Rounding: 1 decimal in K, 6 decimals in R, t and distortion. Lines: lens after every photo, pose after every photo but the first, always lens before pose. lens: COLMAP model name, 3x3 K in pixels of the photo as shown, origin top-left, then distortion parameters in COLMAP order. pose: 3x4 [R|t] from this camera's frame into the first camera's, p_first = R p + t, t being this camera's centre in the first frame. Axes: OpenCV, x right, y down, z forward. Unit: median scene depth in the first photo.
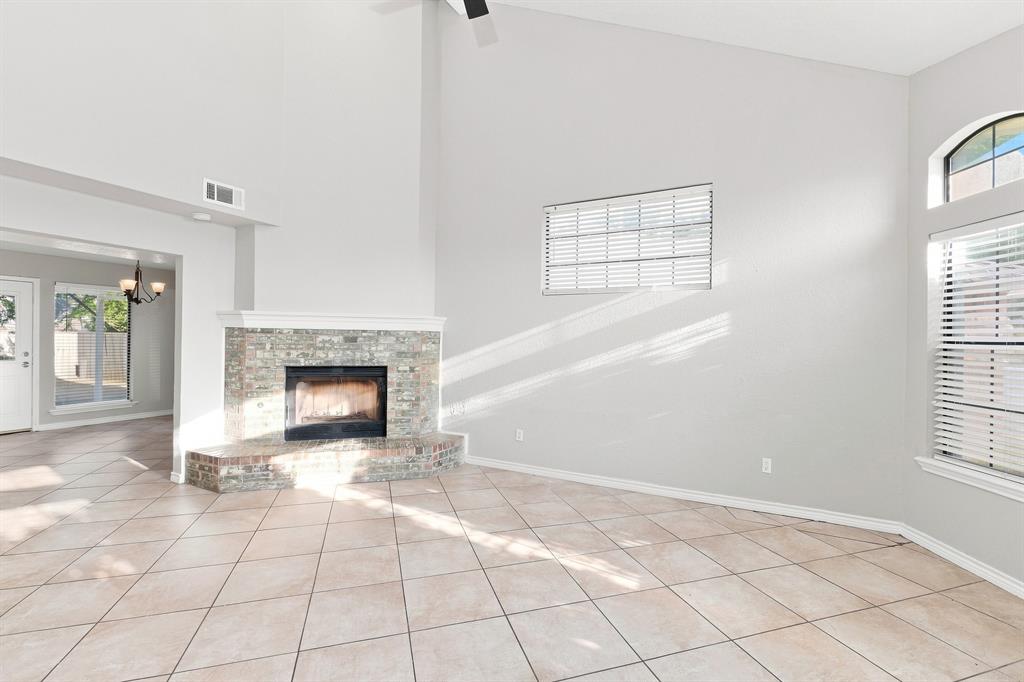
lens RADIAL K [[440.3, 0, 503.9], [0, 440.3, 338.4], [0, 0, 1]] dist [-0.000841, 0.000175]
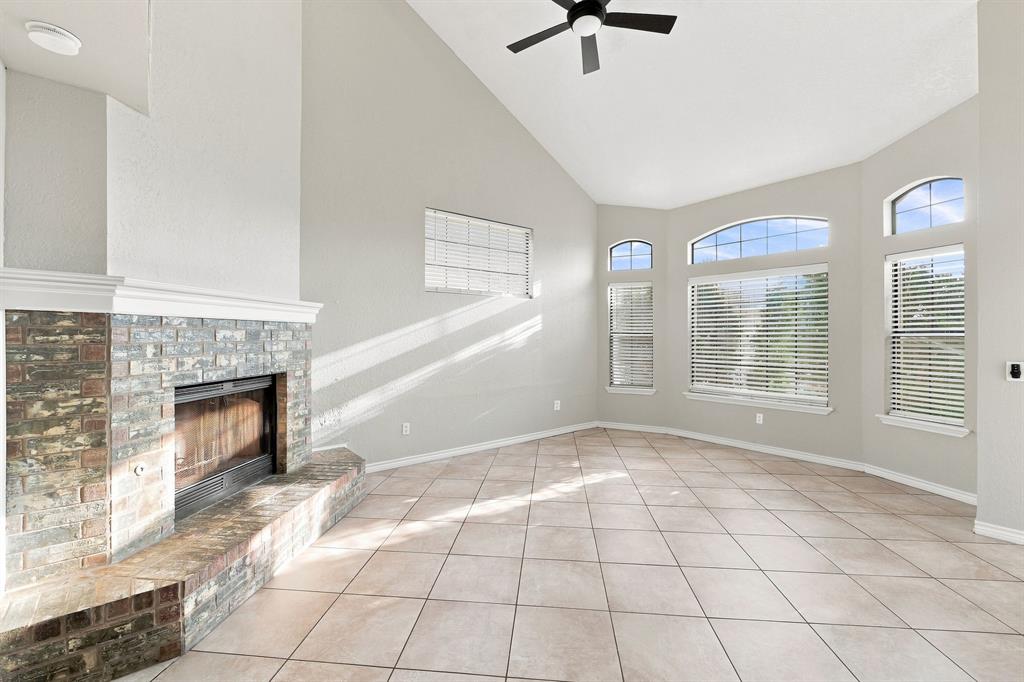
lens RADIAL K [[440.3, 0, 503.9], [0, 440.3, 338.4], [0, 0, 1]] dist [-0.000841, 0.000175]
pose [[0.391868, -0.019284, 0.919819, -0.835082], [-0.000884, 0.999772, 0.021337, -0.007539], [-0.920021, -0.009174, 0.391762, 0.426460]]
